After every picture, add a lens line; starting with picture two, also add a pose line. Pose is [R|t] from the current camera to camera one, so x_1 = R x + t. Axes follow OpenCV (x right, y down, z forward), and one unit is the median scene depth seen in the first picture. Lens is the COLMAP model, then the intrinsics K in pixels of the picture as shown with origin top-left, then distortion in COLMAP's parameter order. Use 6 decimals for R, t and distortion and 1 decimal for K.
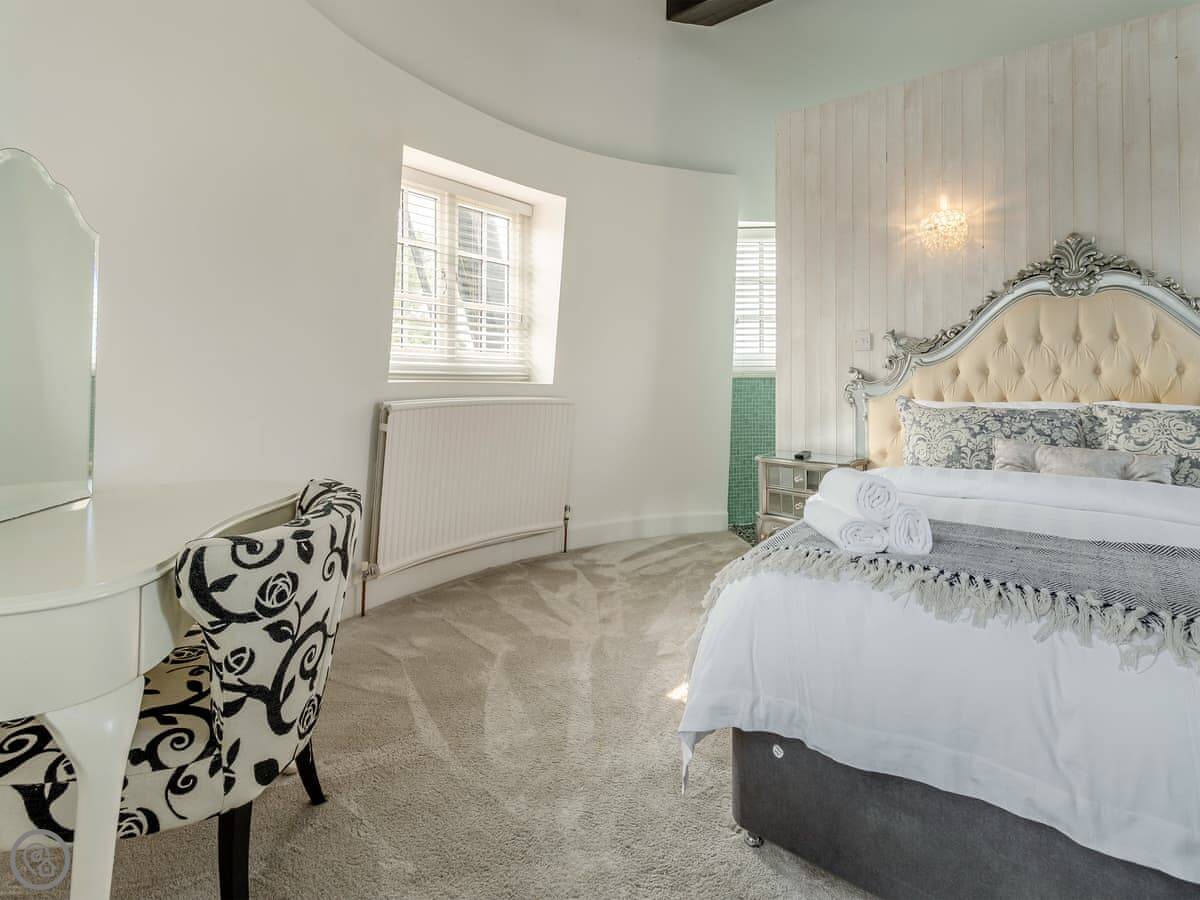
lens RADIAL K [[578.1, 0, 562.8], [0, 578.1, 404.8], [0, 0, 1]] dist [0.000010, -0.000306]
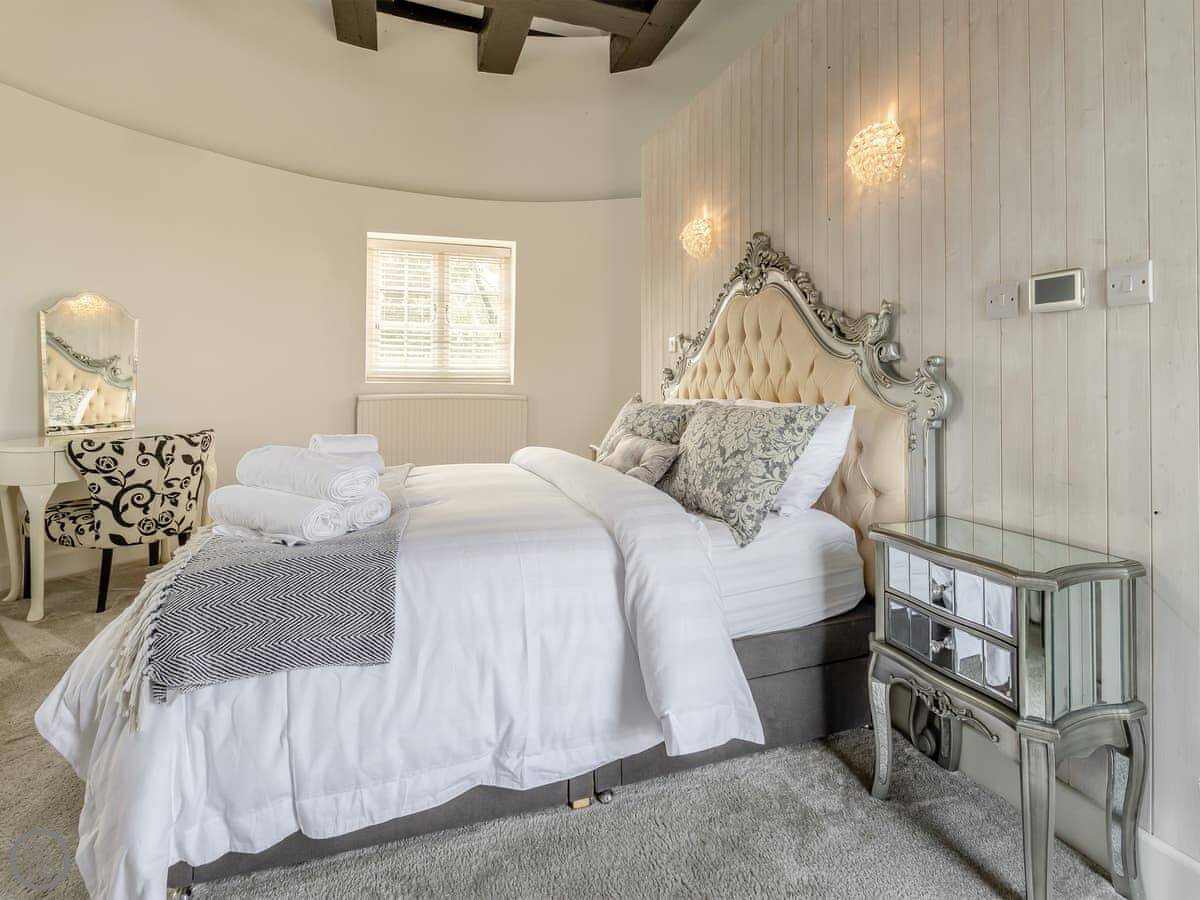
lens RADIAL K [[563.7, 0, 604.8], [0, 563.7, 423.8], [0, 0, 1]] dist [-0.002751, -0.000376]
pose [[0.856967, 0.035078, -0.514176, 1.232414], [-0.022629, 0.999280, 0.030458, 0.013482], [0.514874, -0.014466, 0.857144, 0.014410]]
